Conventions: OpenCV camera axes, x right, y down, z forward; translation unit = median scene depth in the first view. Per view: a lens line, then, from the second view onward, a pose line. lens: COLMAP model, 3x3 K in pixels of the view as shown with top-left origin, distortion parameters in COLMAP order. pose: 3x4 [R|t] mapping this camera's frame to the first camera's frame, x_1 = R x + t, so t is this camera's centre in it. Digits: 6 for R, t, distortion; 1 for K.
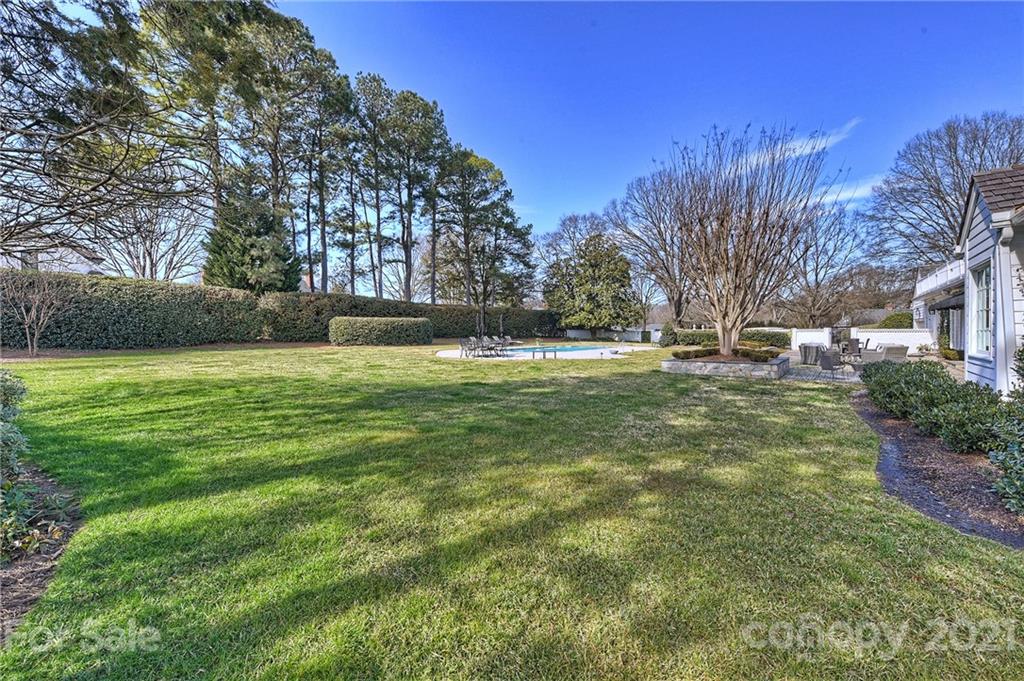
lens RADIAL K [[417.3, 0, 512.1], [0, 417.3, 338.6], [0, 0, 1]] dist [-0.001767, -0.000174]
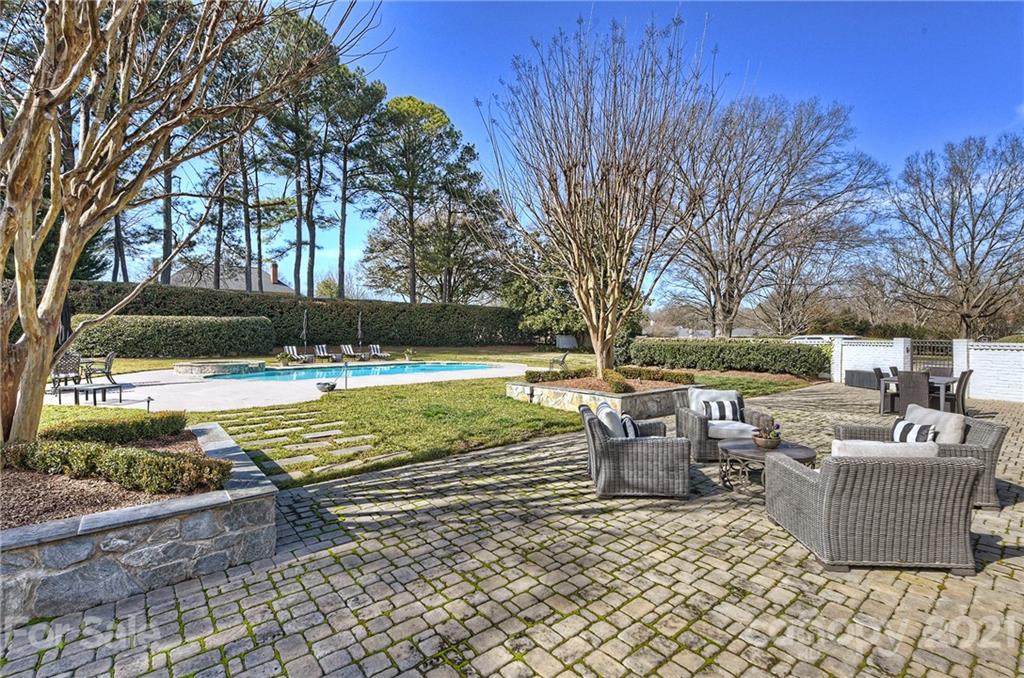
lens RADIAL K [[456.1, 0, 515.6], [0, 456.1, 336.7], [0, 0, 1]] dist [0.002633, 0.000327]
pose [[0.980303, 0.009629, -0.197267, 0.344023], [-0.012328, 0.999846, -0.012459, -0.012584], [0.197117, 0.014645, 0.980271, 0.333445]]
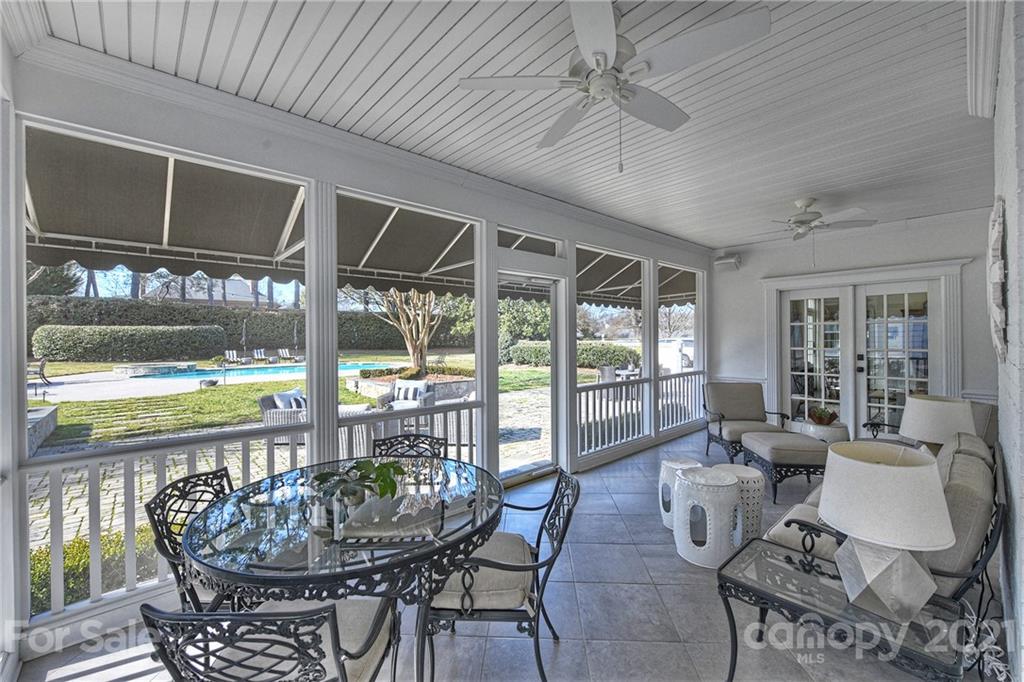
lens RADIAL K [[417.3, 0, 509.0], [0, 417.3, 341.4], [0, 0, 1]] dist [-0.001767, -0.000174]
pose [[0.985079, 0.003134, -0.172074, 0.480978], [-0.004483, 0.999962, -0.007448, -0.015715], [0.172044, 0.008108, 0.985056, 0.296814]]
